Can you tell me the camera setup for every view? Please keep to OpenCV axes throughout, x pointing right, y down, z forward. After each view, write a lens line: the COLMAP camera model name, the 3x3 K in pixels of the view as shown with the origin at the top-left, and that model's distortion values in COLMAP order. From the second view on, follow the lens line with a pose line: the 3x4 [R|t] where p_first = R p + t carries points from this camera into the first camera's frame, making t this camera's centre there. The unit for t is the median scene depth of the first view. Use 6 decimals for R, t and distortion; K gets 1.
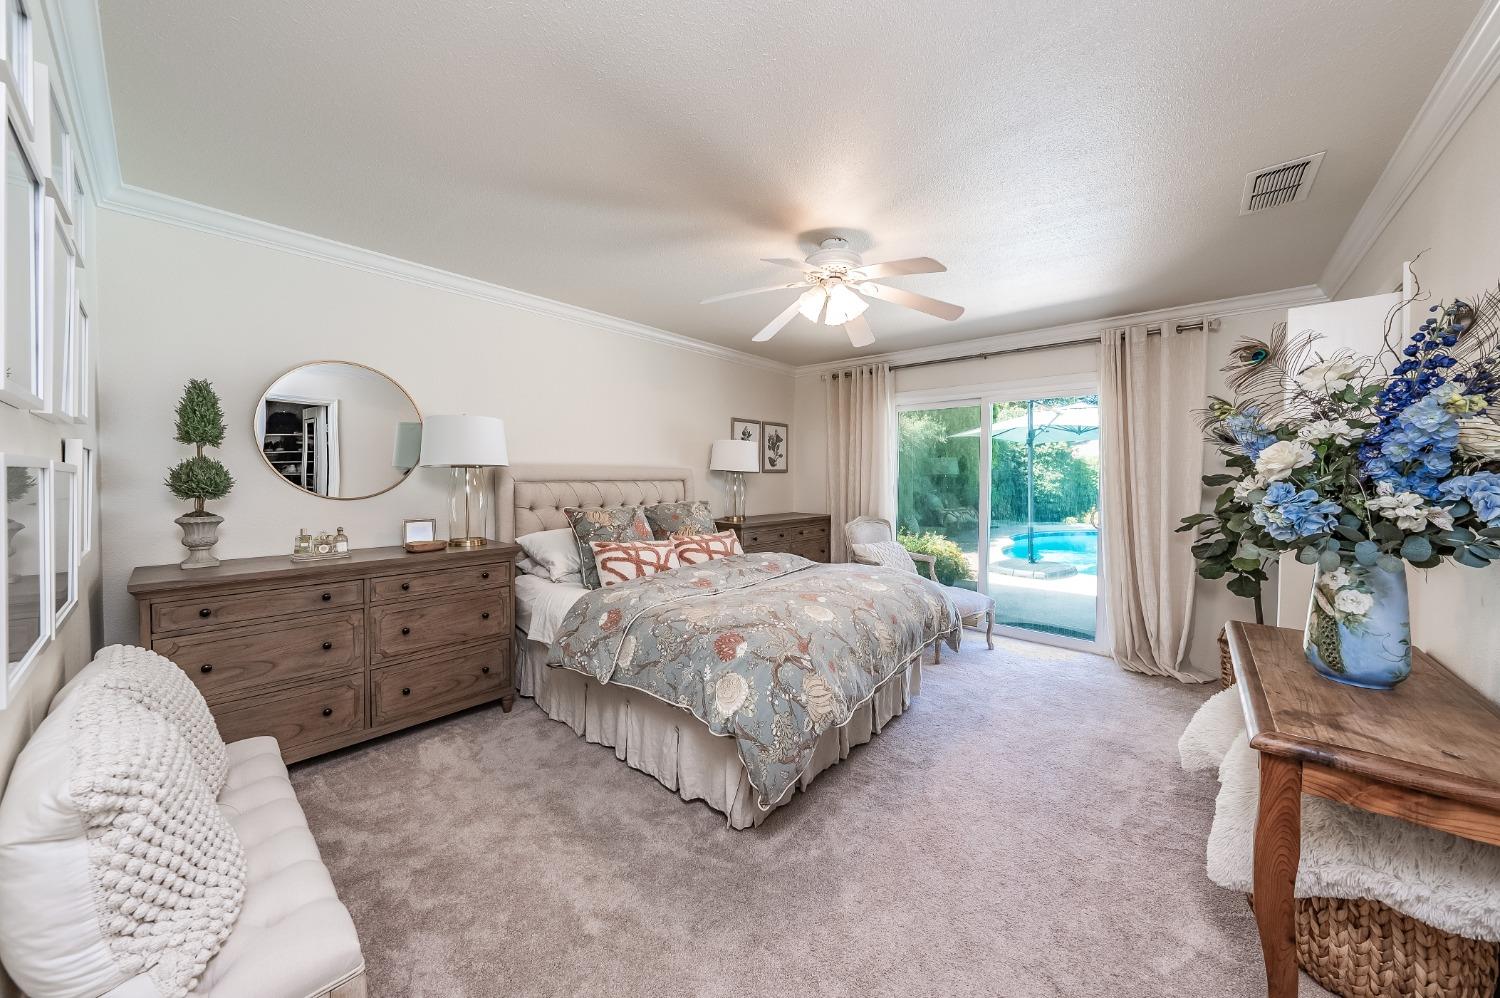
lens RADIAL K [[512.5, 0, 750.4], [0, 512.5, 479.8], [0, 0, 1]] dist [-0.000605, -0.000037]
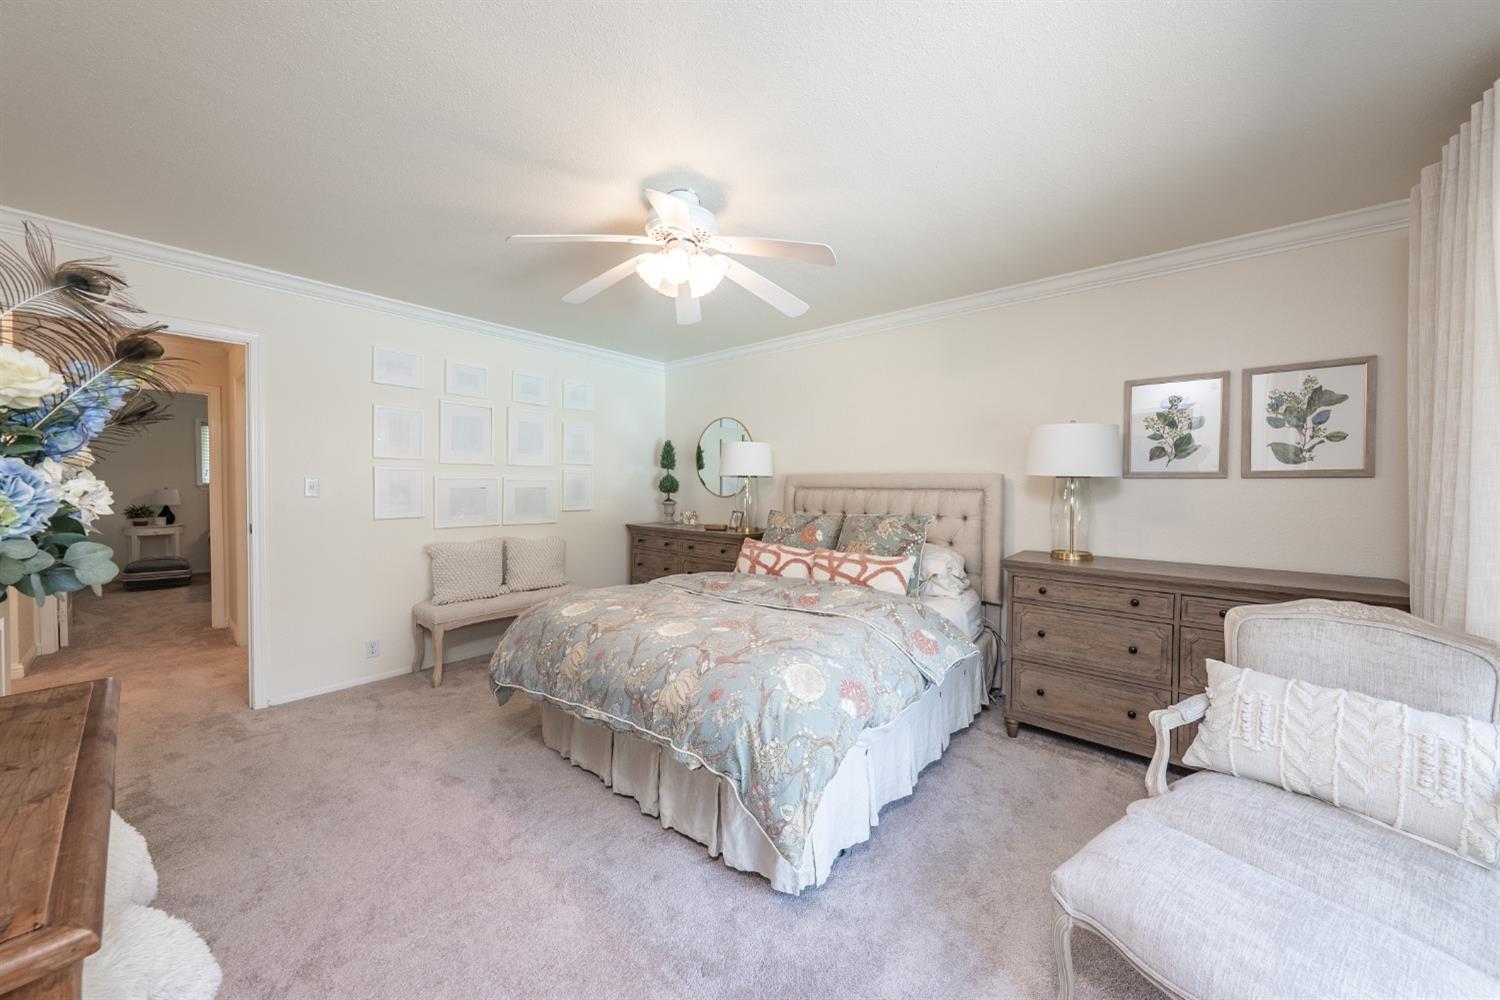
lens RADIAL K [[504.5, 0, 750.0], [0, 504.5, 500.0], [0, 0, 1]] dist [-0.000138, 0.000030]
pose [[0.034709, 0.030068, -0.998945, 0.819758], [-0.012912, 0.999477, 0.029635, -0.002186], [0.999314, 0.011870, 0.035079, 0.910090]]
